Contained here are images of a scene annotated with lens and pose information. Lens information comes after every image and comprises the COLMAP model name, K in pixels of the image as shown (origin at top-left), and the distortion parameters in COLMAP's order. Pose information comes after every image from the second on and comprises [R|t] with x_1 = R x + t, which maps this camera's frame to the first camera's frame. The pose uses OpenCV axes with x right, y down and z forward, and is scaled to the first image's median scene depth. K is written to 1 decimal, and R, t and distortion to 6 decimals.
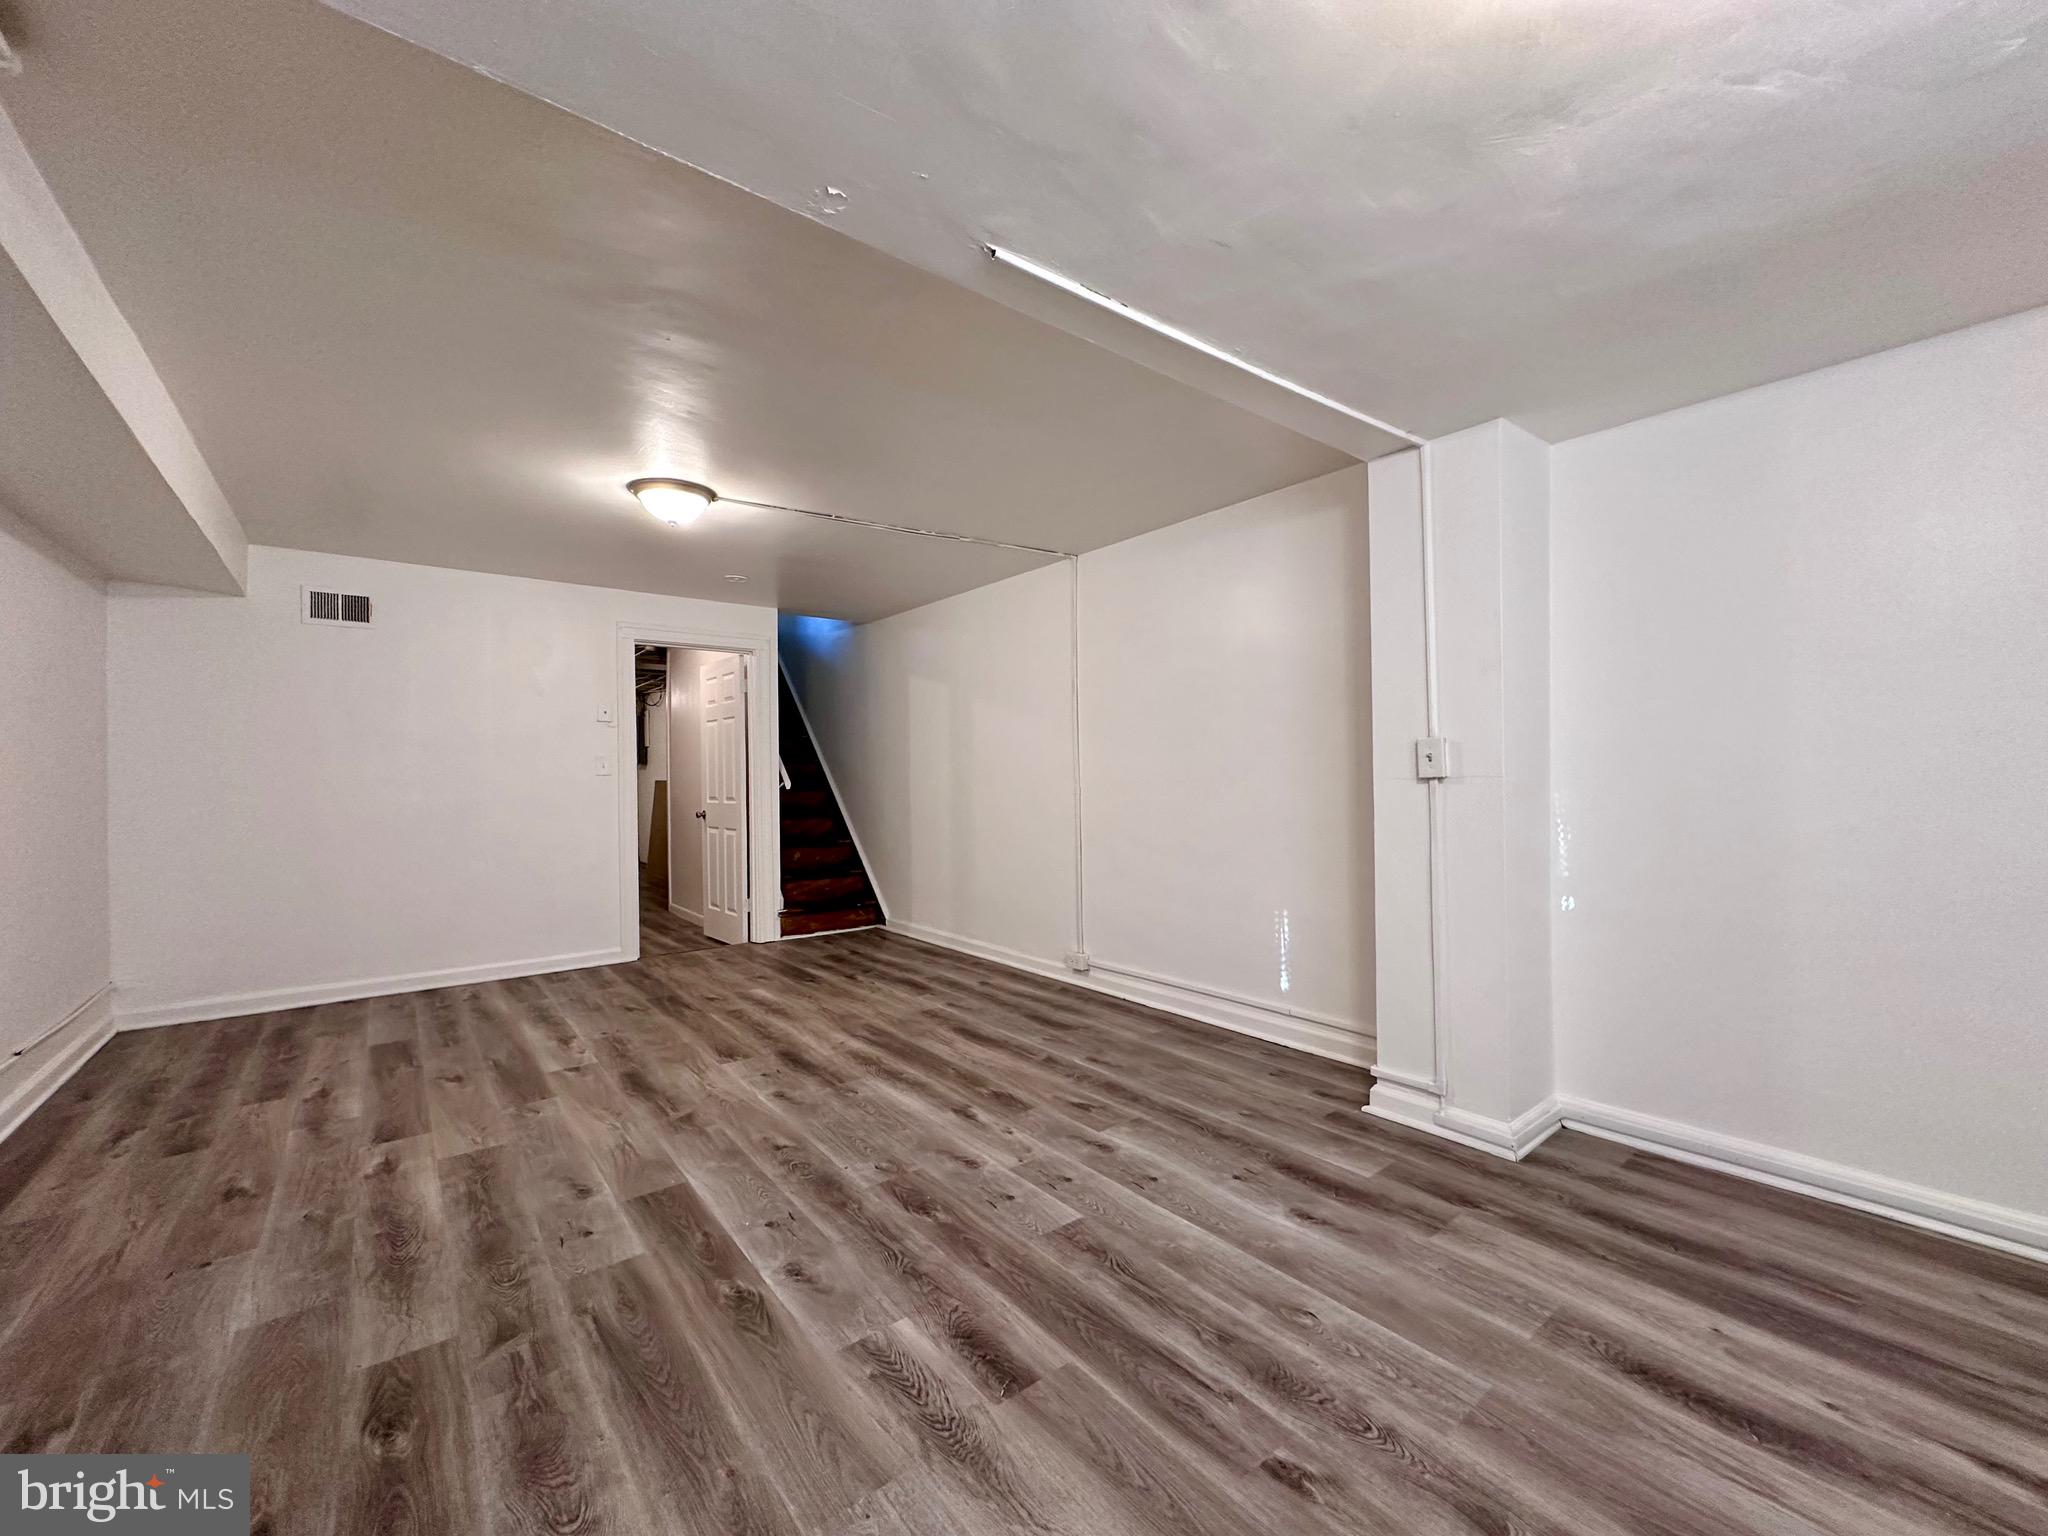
lens RADIAL K [[813.9, 0, 1020.3], [0, 813.9, 766.7], [0, 0, 1]] dist [-0.002693, 0.000264]
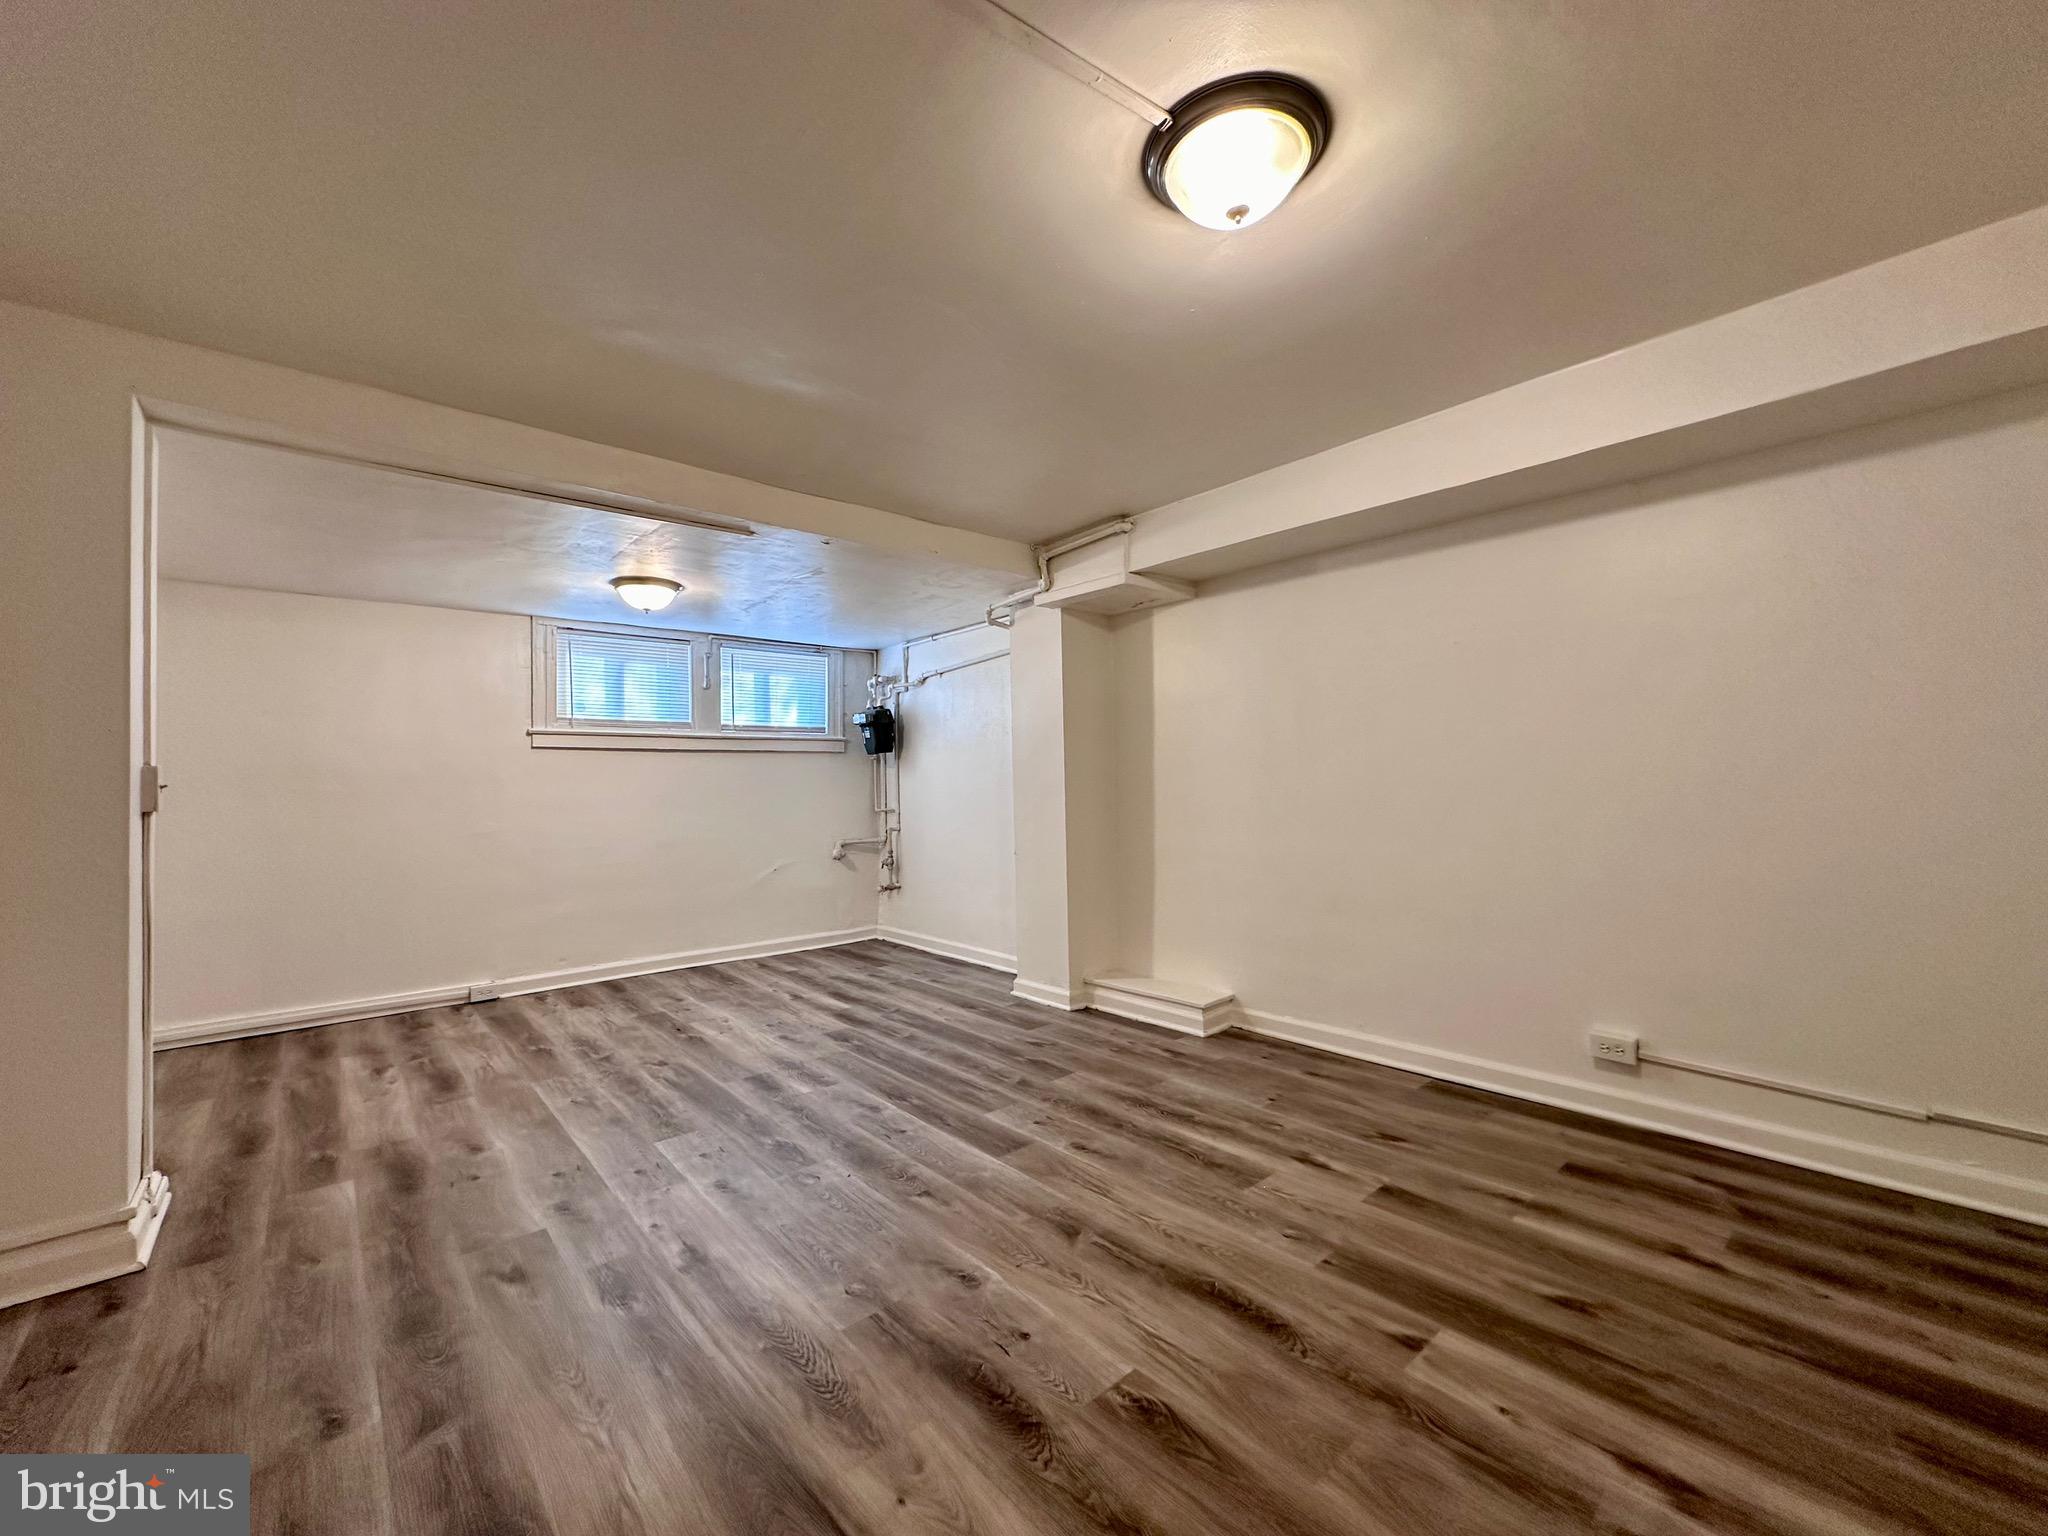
lens RADIAL K [[813.9, 0, 1020.3], [0, 813.9, 766.7], [0, 0, 1]] dist [-0.002693, 0.000264]
pose [[-0.997985, 0.030762, -0.055494, -0.342520], [0.032488, 0.999007, -0.030479, 0.020290], [0.054501, -0.032221, -0.997994, 1.805803]]
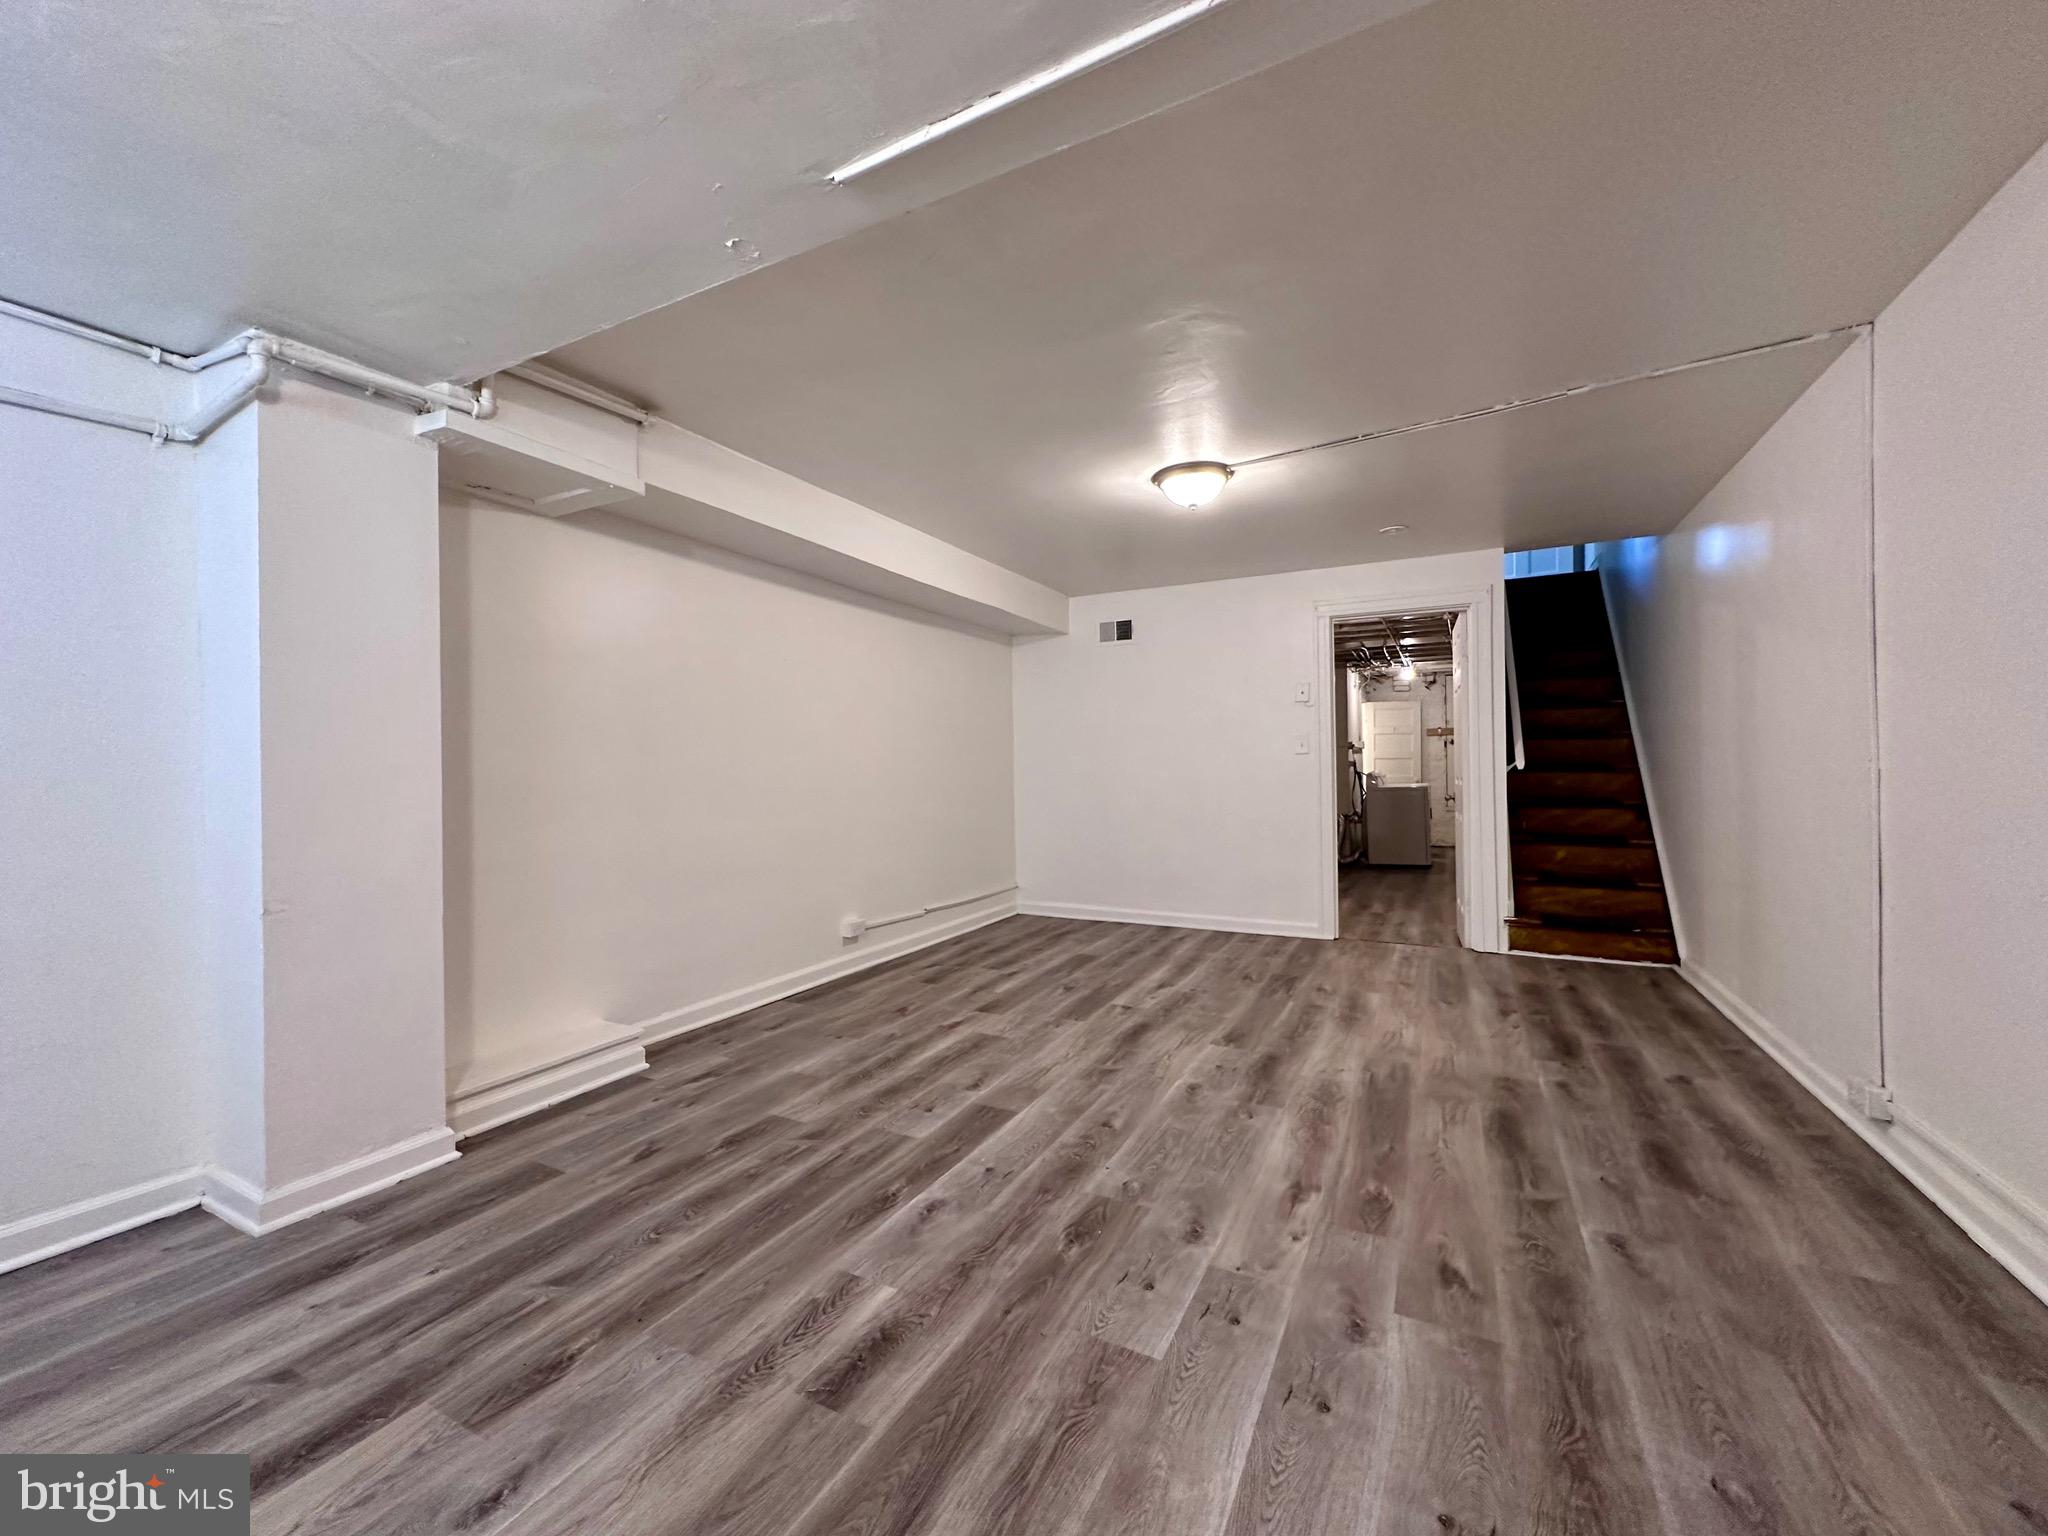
lens RADIAL K [[813.9, 0, 1020.3], [0, 813.9, 766.7], [0, 0, 1]] dist [-0.002693, 0.000264]
pose [[0.408623, 0.005489, -0.912687, 0.530594], [0.015420, 0.999798, 0.012917, 0.014659], [0.912573, -0.019351, 0.408456, 0.473095]]
